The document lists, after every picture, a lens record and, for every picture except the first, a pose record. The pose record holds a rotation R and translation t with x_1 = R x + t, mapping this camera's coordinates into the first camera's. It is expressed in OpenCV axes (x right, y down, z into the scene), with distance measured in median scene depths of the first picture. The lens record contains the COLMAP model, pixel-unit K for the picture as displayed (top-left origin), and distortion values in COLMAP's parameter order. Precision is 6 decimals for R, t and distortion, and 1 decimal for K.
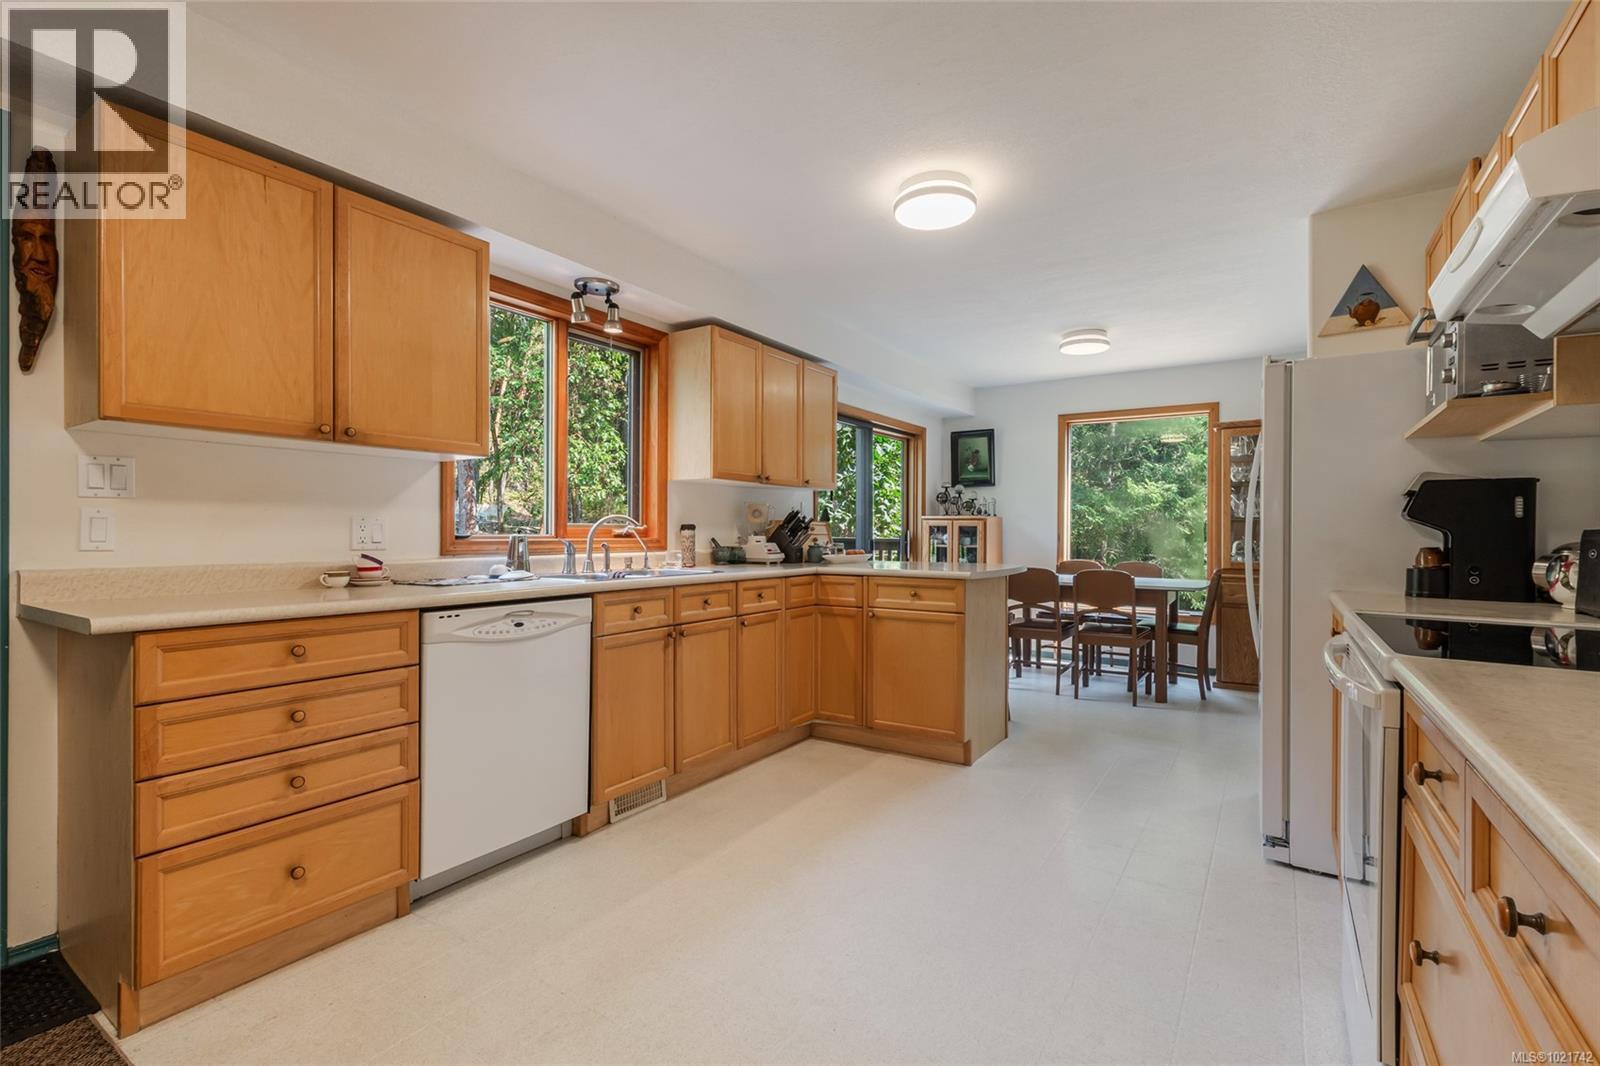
lens RADIAL K [[712.2, 0, 804.0], [0, 712.2, 532.0], [0, 0, 1]] dist [0.007685, -0.002801]
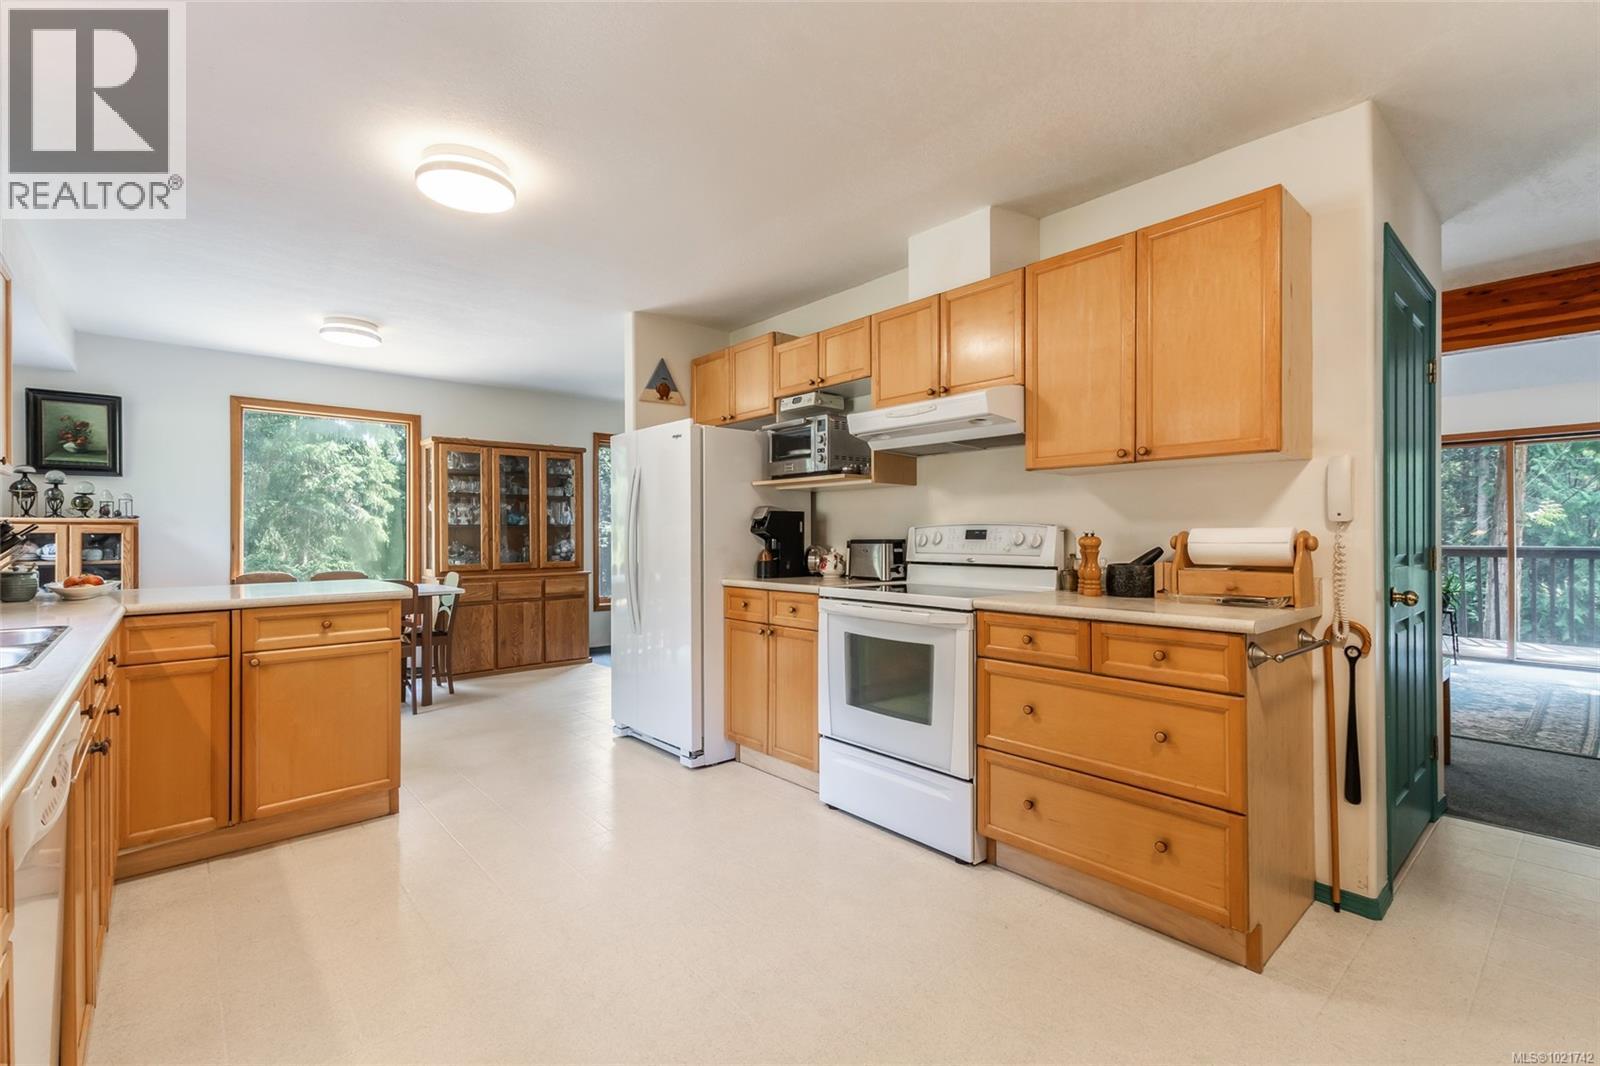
lens RADIAL K [[712.2, 0, 803.1], [0, 712.2, 527.9], [0, 0, 1]] dist [0.007685, -0.002801]
pose [[0.253233, 0.000443, 0.967405, -0.452457], [0.004360, 0.999989, -0.001599, -0.015604], [-0.967396, 0.004623, 0.253228, 0.276719]]
